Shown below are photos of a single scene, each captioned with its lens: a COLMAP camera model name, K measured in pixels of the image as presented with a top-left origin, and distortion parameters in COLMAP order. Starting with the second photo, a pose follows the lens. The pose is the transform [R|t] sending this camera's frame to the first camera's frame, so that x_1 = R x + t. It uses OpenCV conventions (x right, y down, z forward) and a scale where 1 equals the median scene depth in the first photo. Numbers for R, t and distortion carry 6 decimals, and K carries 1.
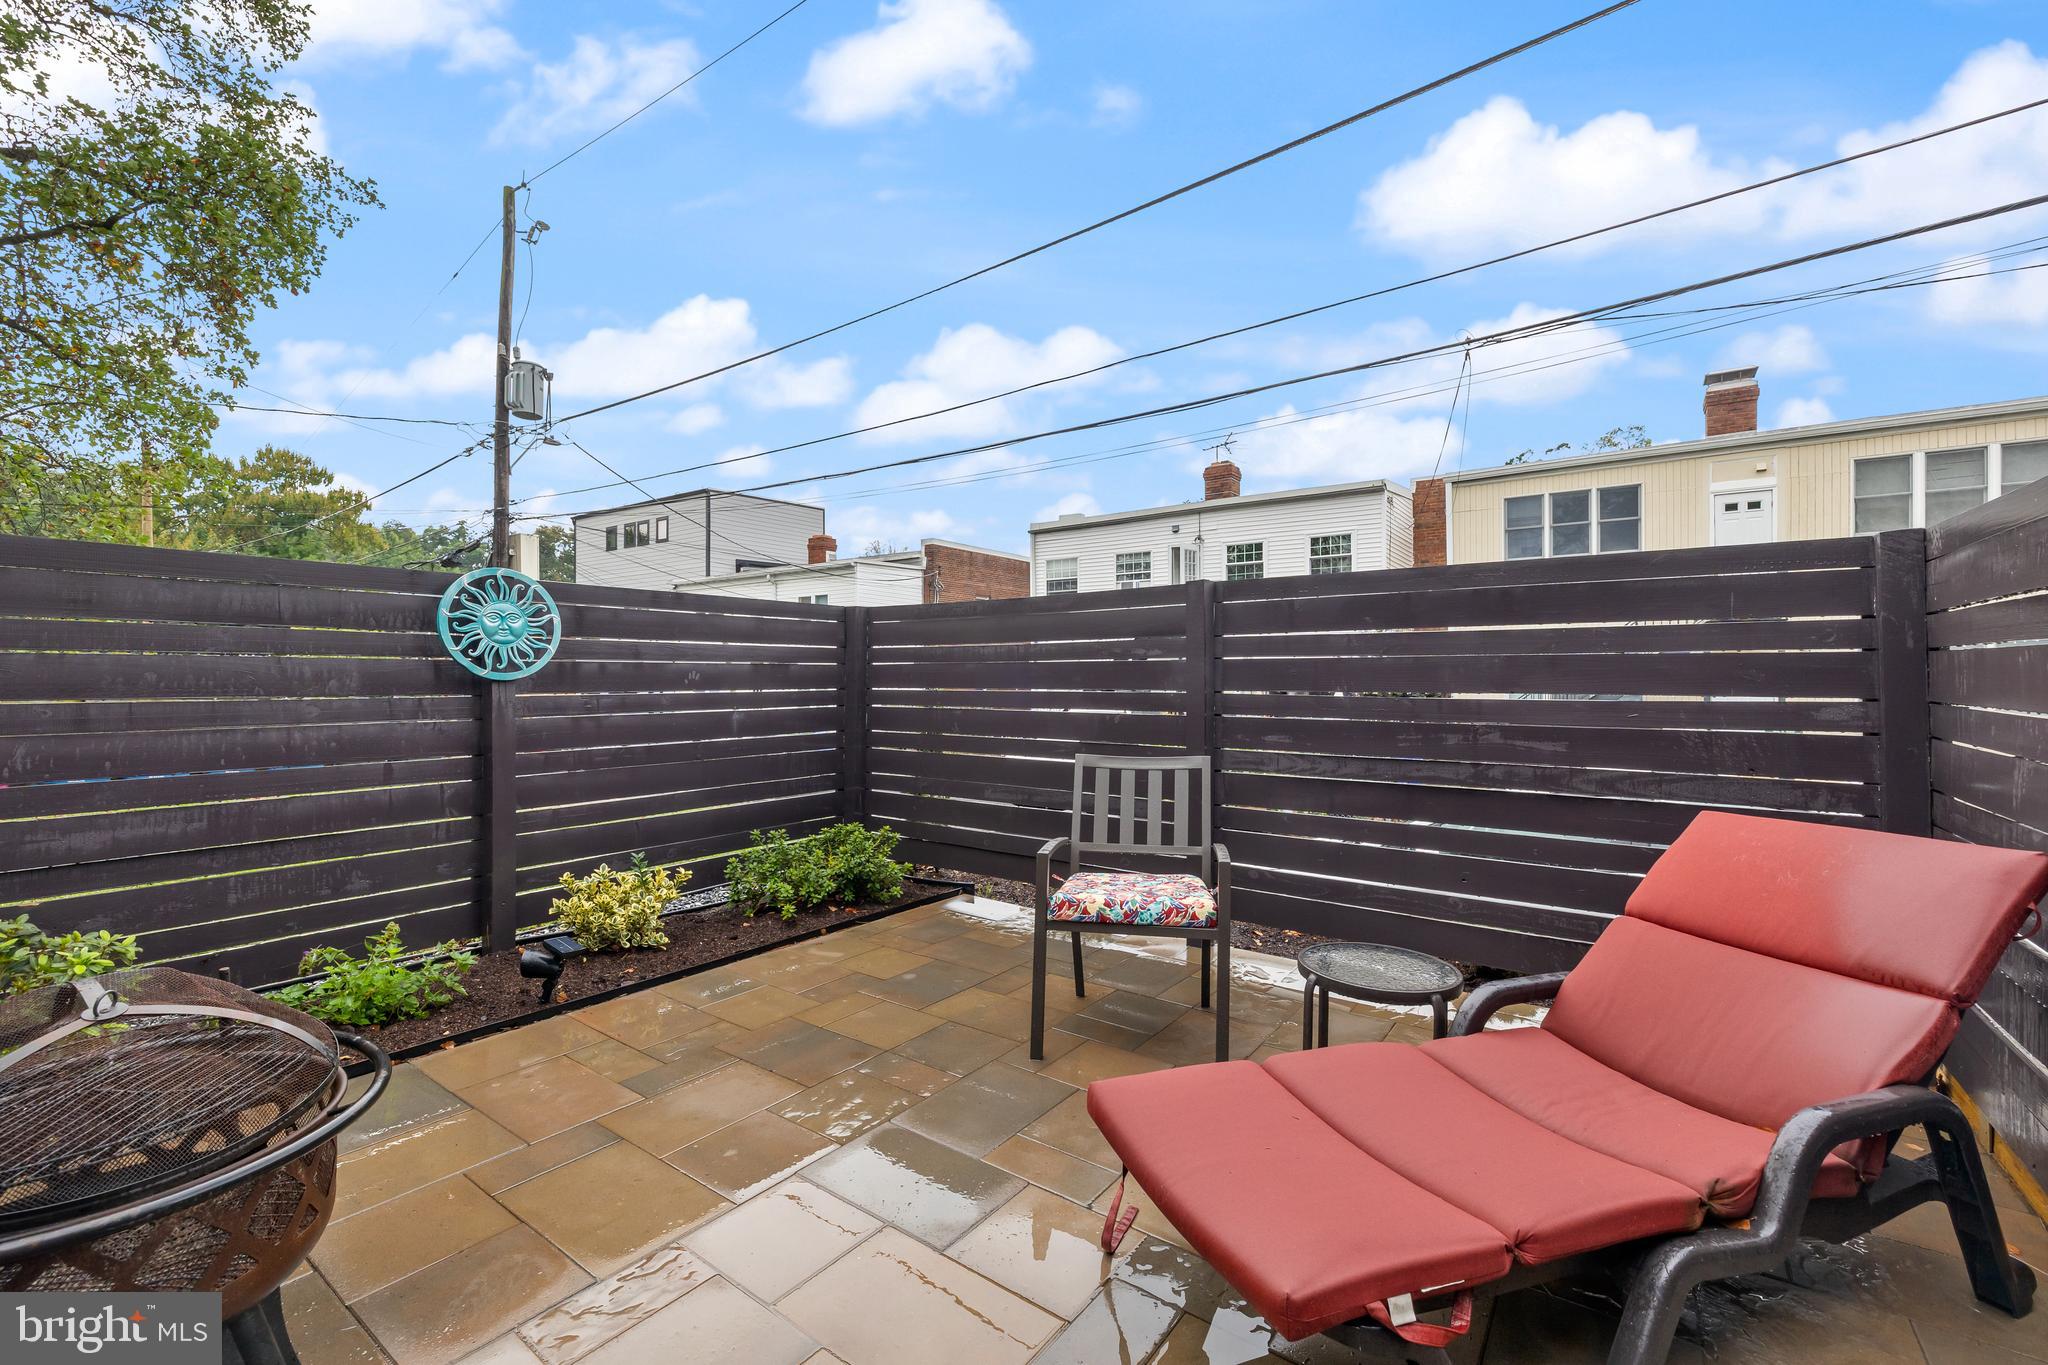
lens RADIAL K [[868.5, 0, 1012.1], [0, 868.5, 677.1], [0, 0, 1]] dist [0.003076, 0.000473]
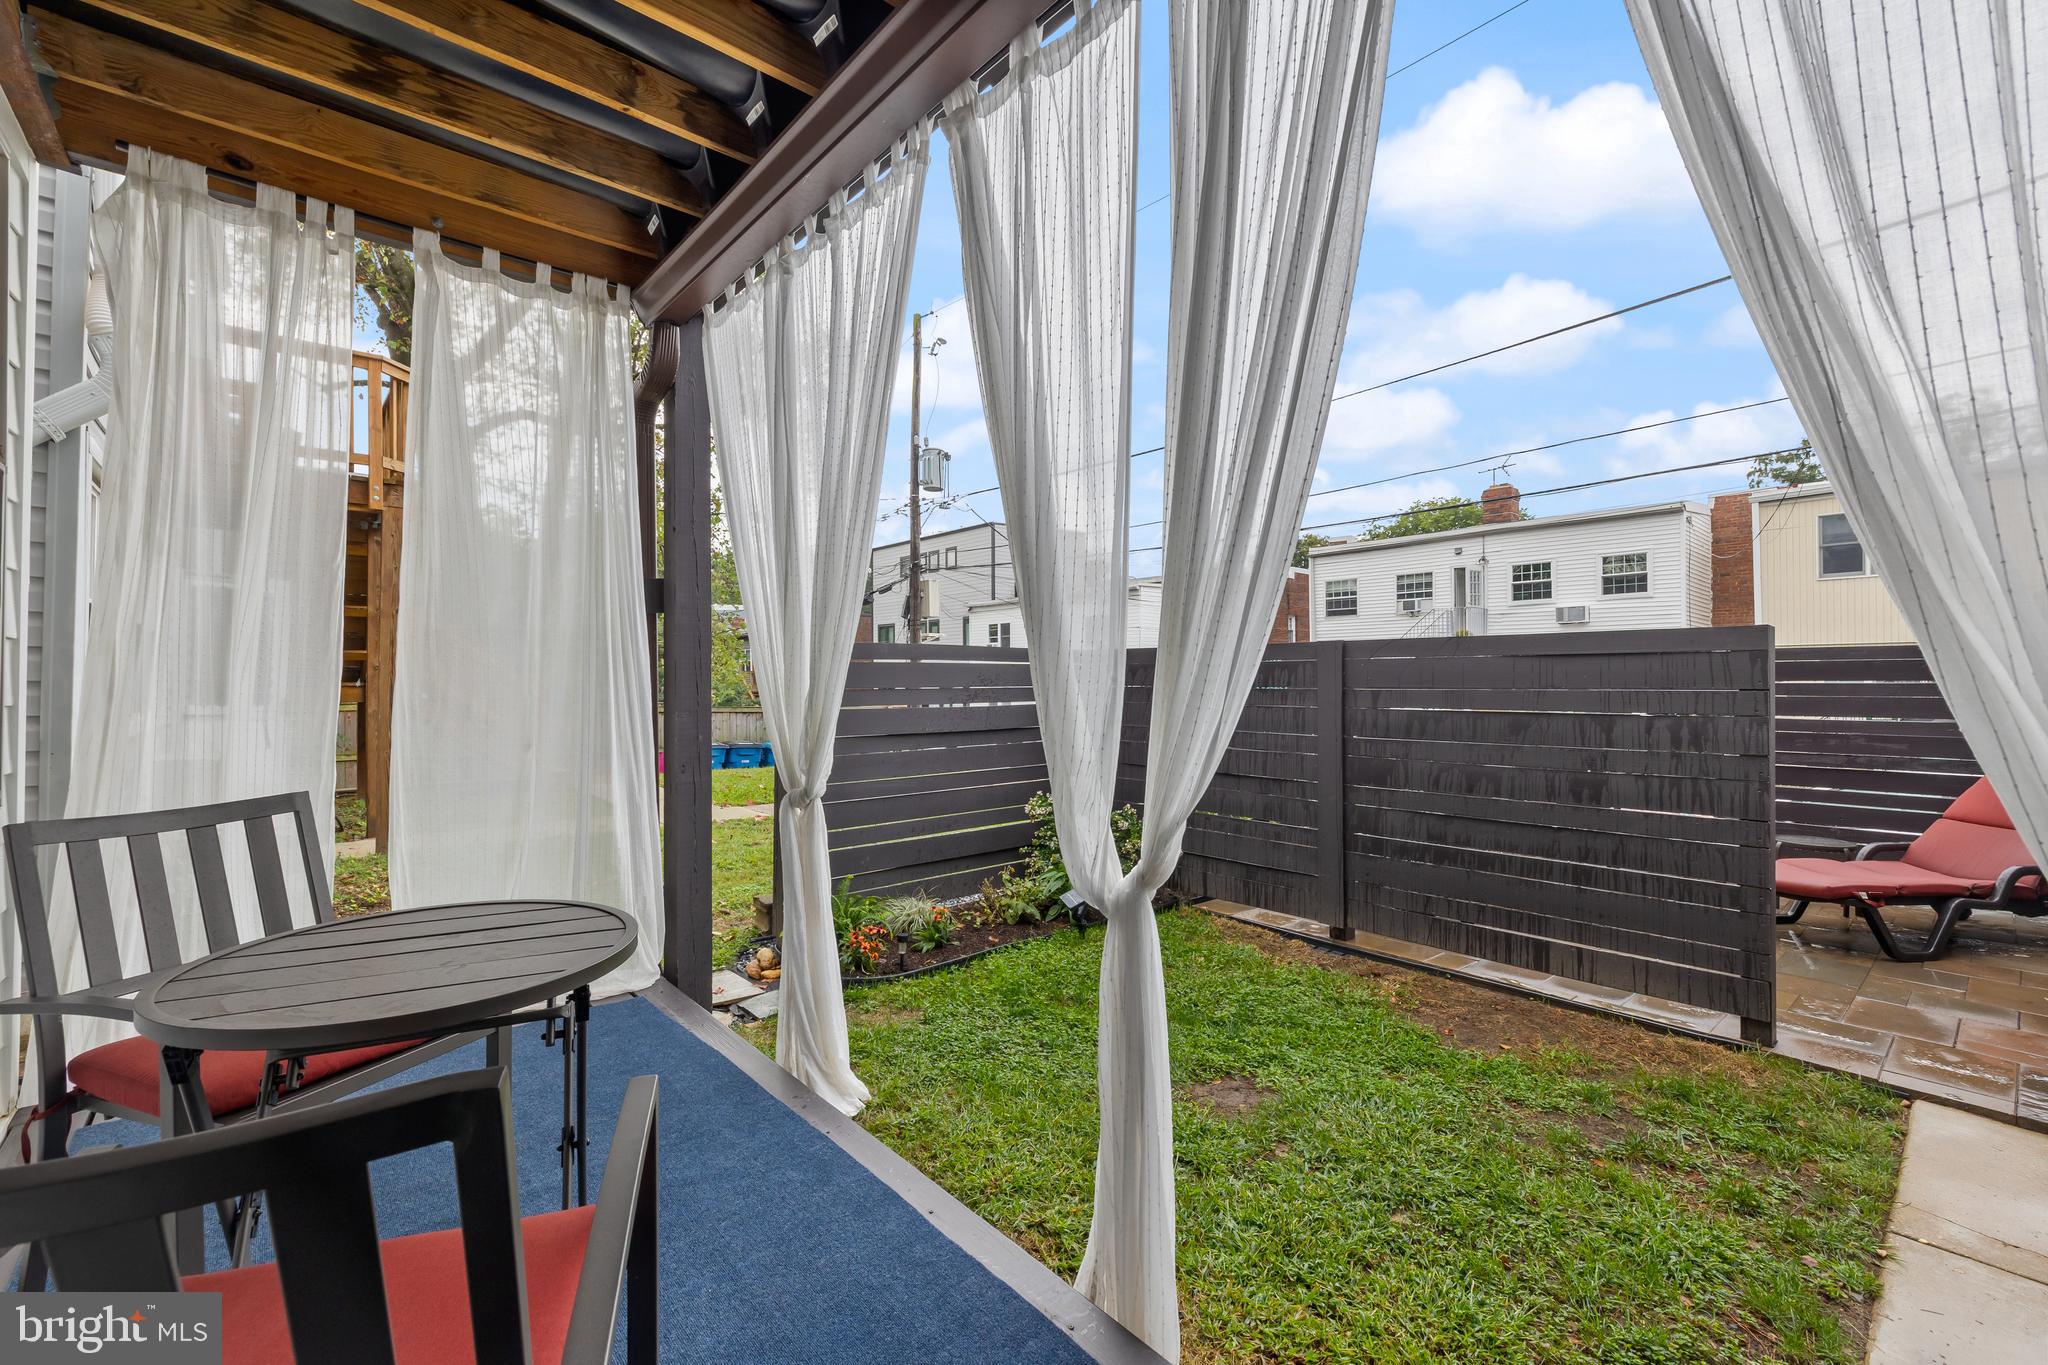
lens RADIAL K [[868.5, 0, 1012.1], [0, 868.5, 677.1], [0, 0, 1]] dist [0.003076, 0.000473]
pose [[0.976261, -0.004546, -0.216550, -0.129120], [0.003569, 0.999982, -0.004904, -0.010159], [0.216569, 0.004015, 0.976259, -0.192359]]
